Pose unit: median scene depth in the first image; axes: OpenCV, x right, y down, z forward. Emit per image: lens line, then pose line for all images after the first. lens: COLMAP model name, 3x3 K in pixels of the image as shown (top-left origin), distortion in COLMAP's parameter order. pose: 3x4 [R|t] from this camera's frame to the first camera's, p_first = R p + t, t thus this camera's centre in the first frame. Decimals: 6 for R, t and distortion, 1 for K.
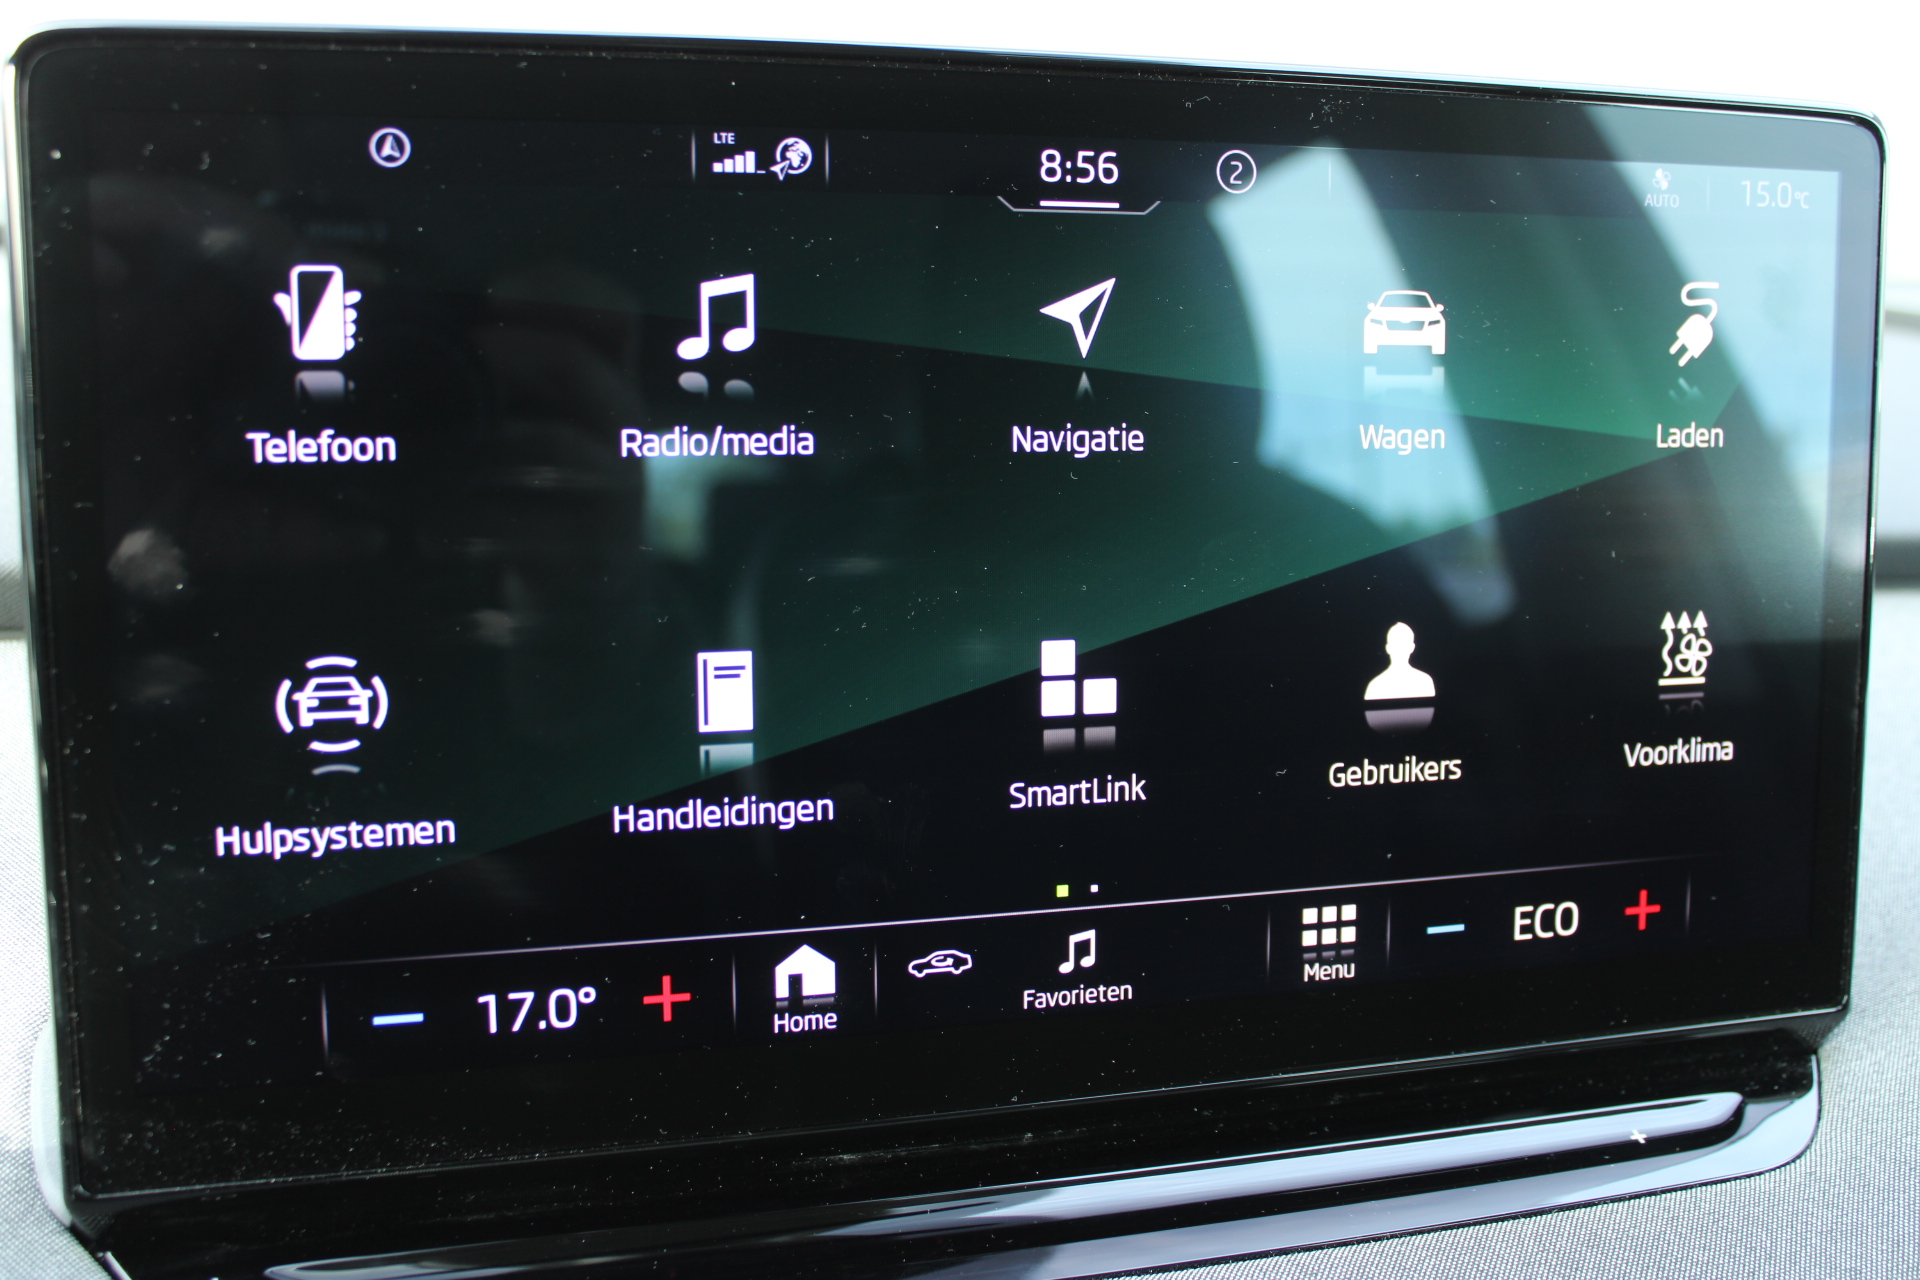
lens RADIAL K [[2083.0, 0, 966.0], [0, 2083.0, 635.2], [0, 0, 1]] dist [-0.063632, 0.000000]
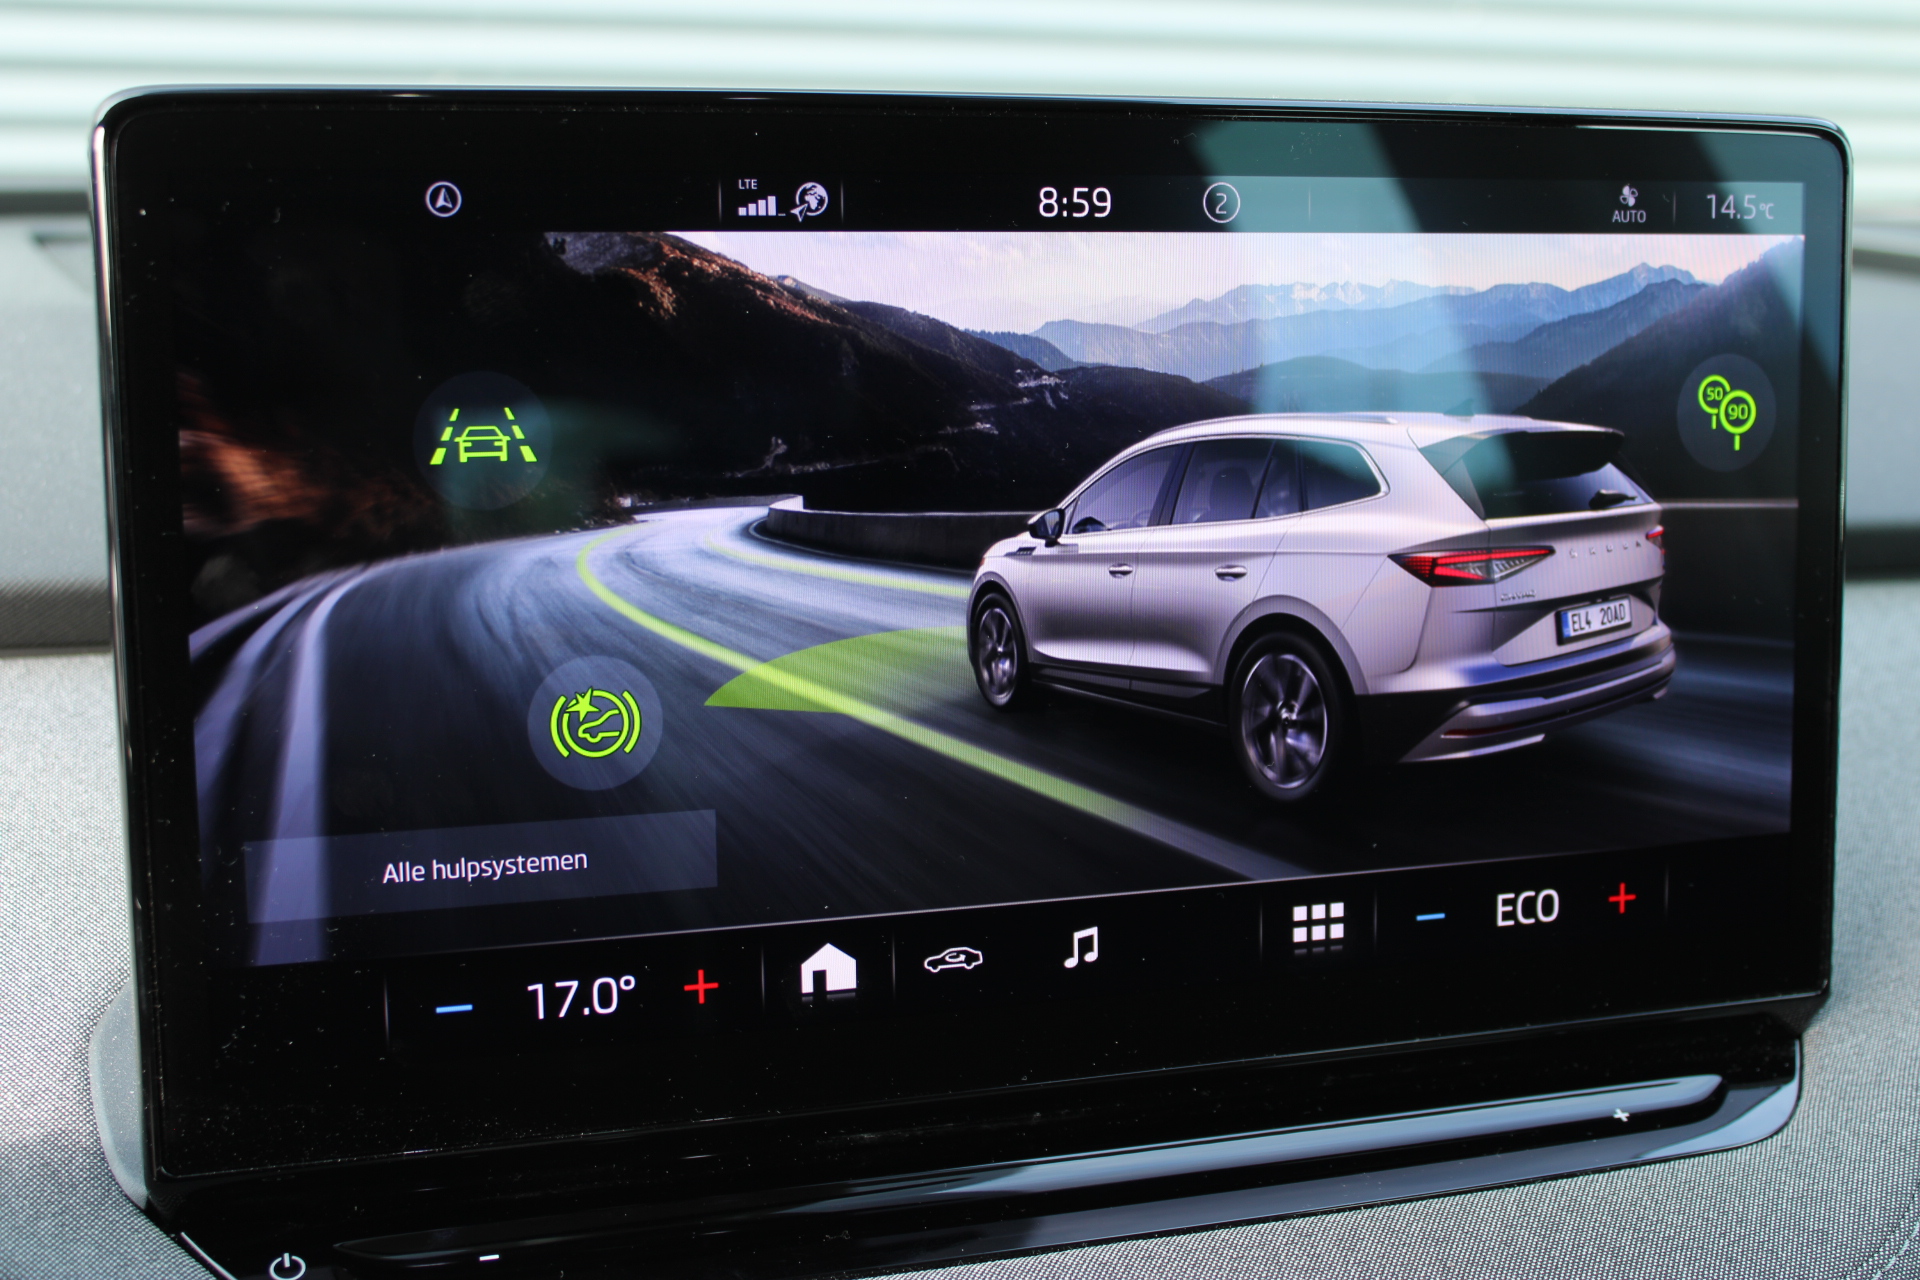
lens RADIAL K [[2504.2, 0, 958.7], [0, 2504.2, 649.3], [0, 0, 1]] dist [-0.024674, 0.000000]
pose [[0.999641, -0.013840, 0.022956, -0.038227], [0.013727, 0.999893, 0.005075, -0.002880], [-0.023024, -0.004758, 0.999724, -0.288628]]
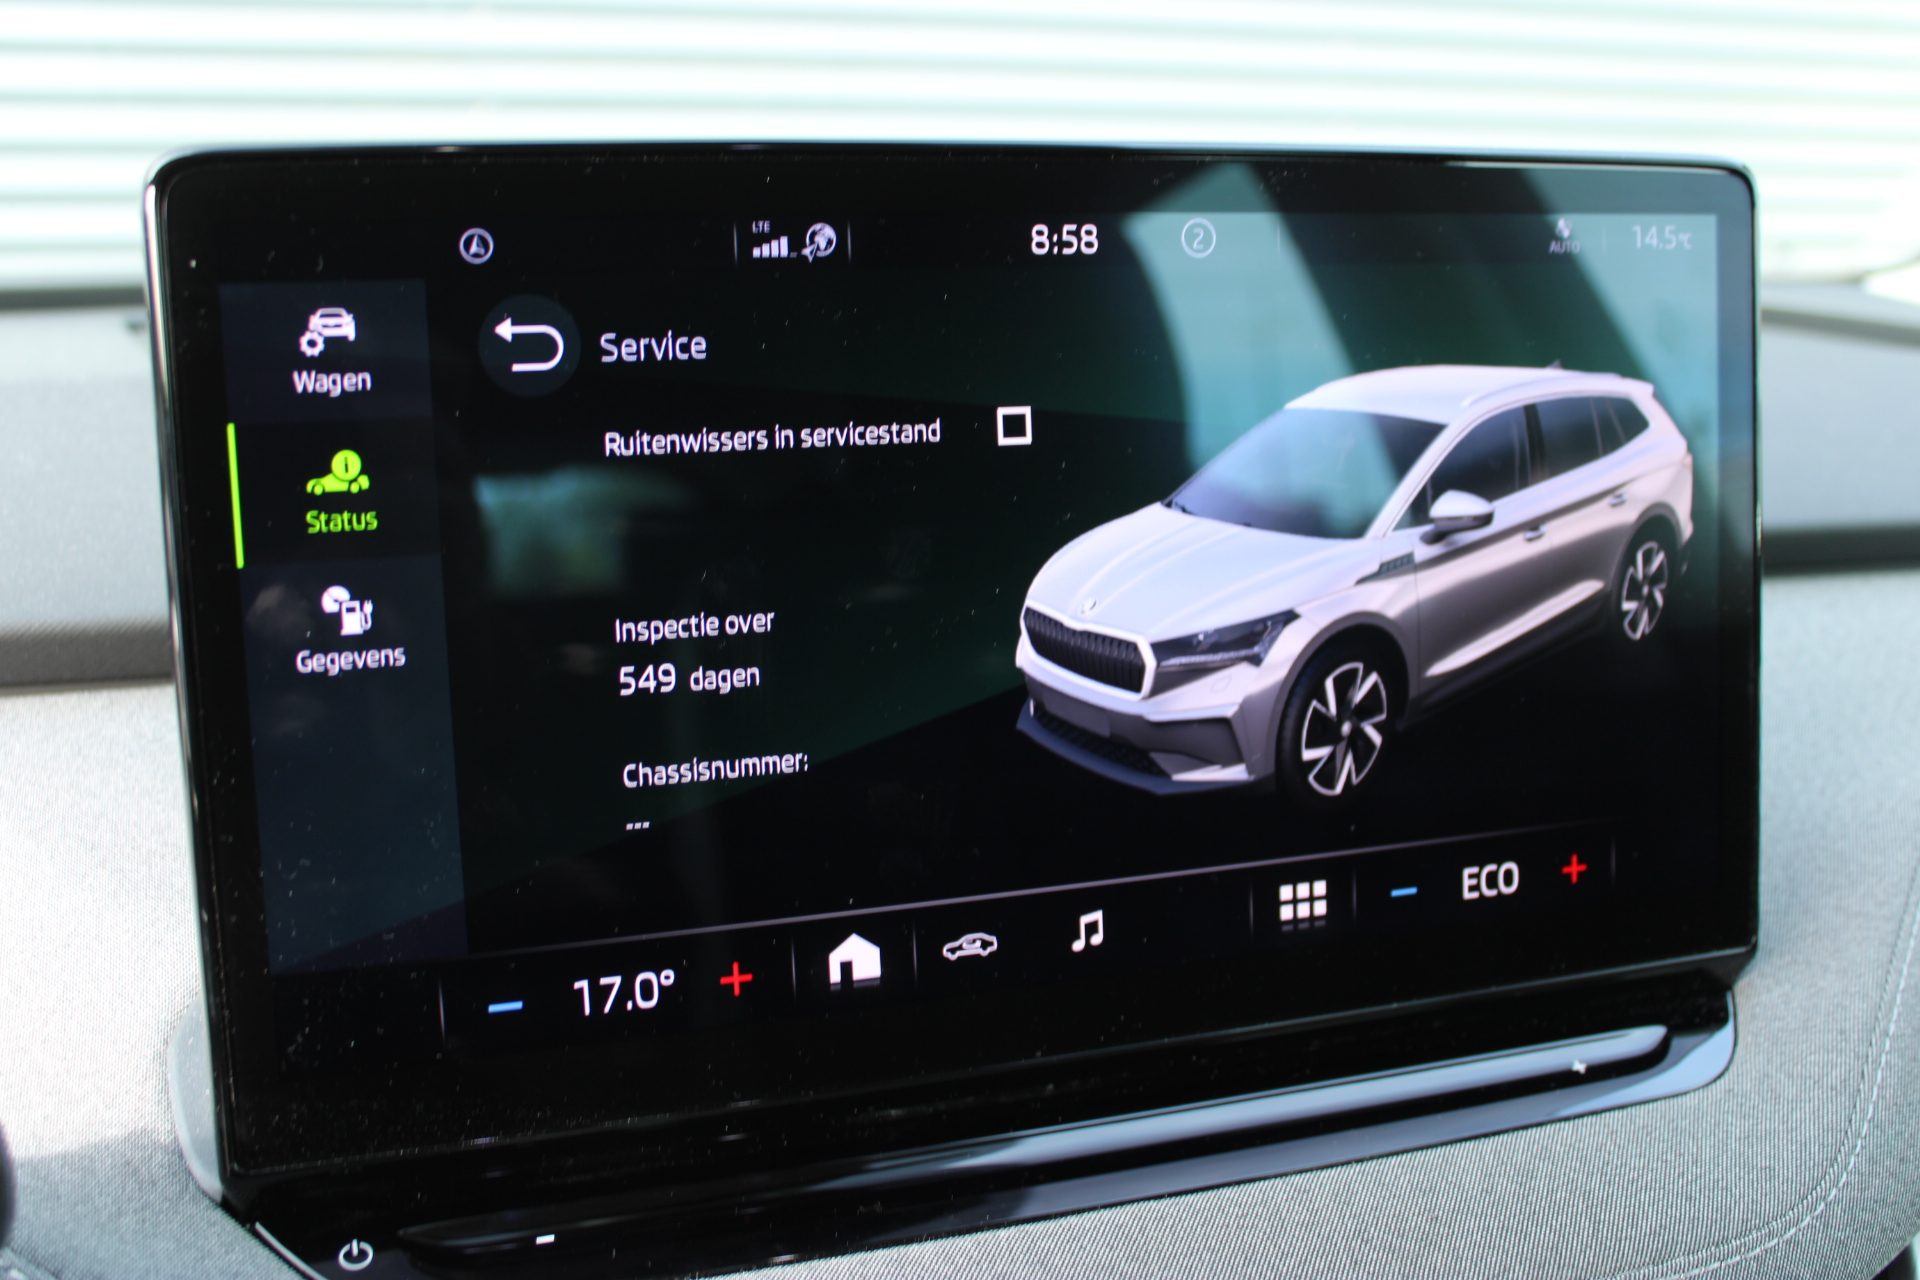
lens RADIAL K [[2083.0, 0, 963.9], [0, 2083.0, 642.8], [0, 0, 1]] dist [-0.063632, 0.000000]
pose [[0.998355, -0.040634, 0.040457, -0.057205], [0.040931, 0.999141, -0.006542, 0.003276], [-0.040156, 0.008187, 0.999160, -0.148281]]
